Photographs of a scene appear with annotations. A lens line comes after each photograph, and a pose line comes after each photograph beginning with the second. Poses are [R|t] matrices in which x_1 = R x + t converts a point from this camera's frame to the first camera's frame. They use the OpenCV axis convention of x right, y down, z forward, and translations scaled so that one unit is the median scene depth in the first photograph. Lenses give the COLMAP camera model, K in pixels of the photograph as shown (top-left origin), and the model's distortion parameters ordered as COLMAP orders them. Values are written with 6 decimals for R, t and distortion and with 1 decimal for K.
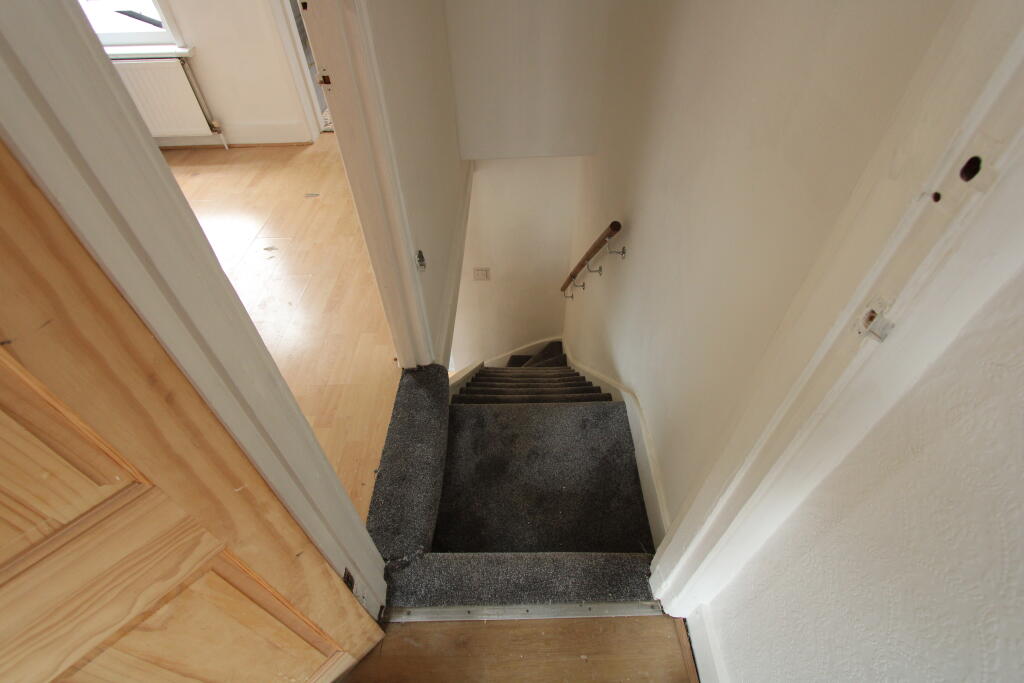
lens RADIAL K [[472.8, 0, 512.7], [0, 472.8, 340.4], [0, 0, 1]] dist [-0.018907, 0.004616]
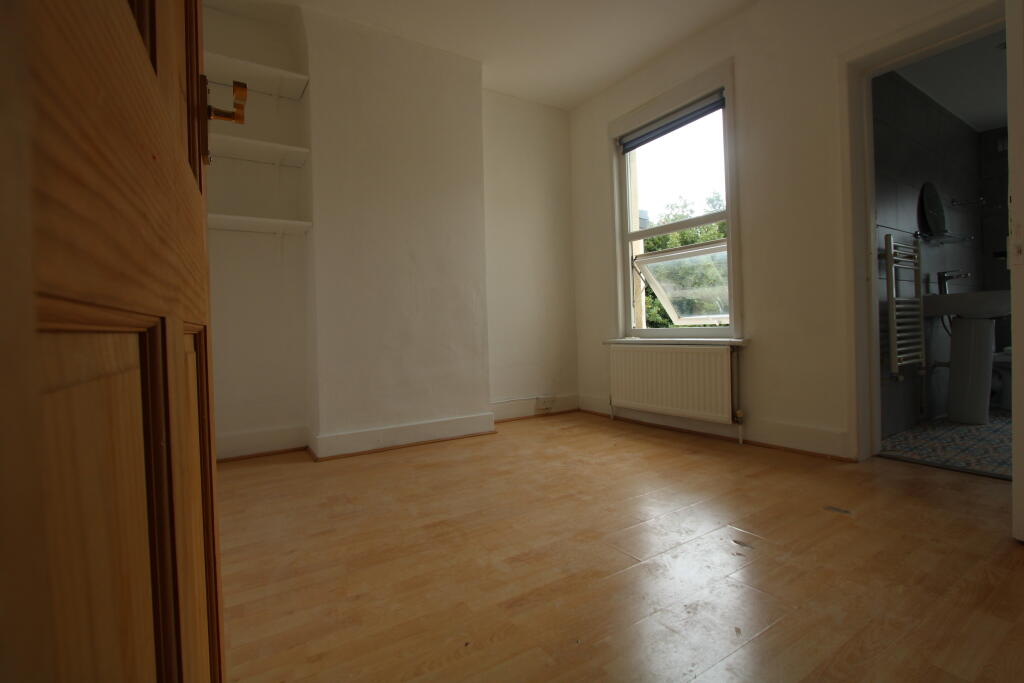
lens RADIAL K [[472.8, 0, 511.7], [0, 472.8, 337.6], [0, 0, 1]] dist [-0.018907, 0.004616]
pose [[0.541532, 0.006637, -0.840654, -0.126315], [-0.583065, 0.723339, -0.369887, 0.019645], [0.605622, 0.690461, 0.395581, 0.305157]]
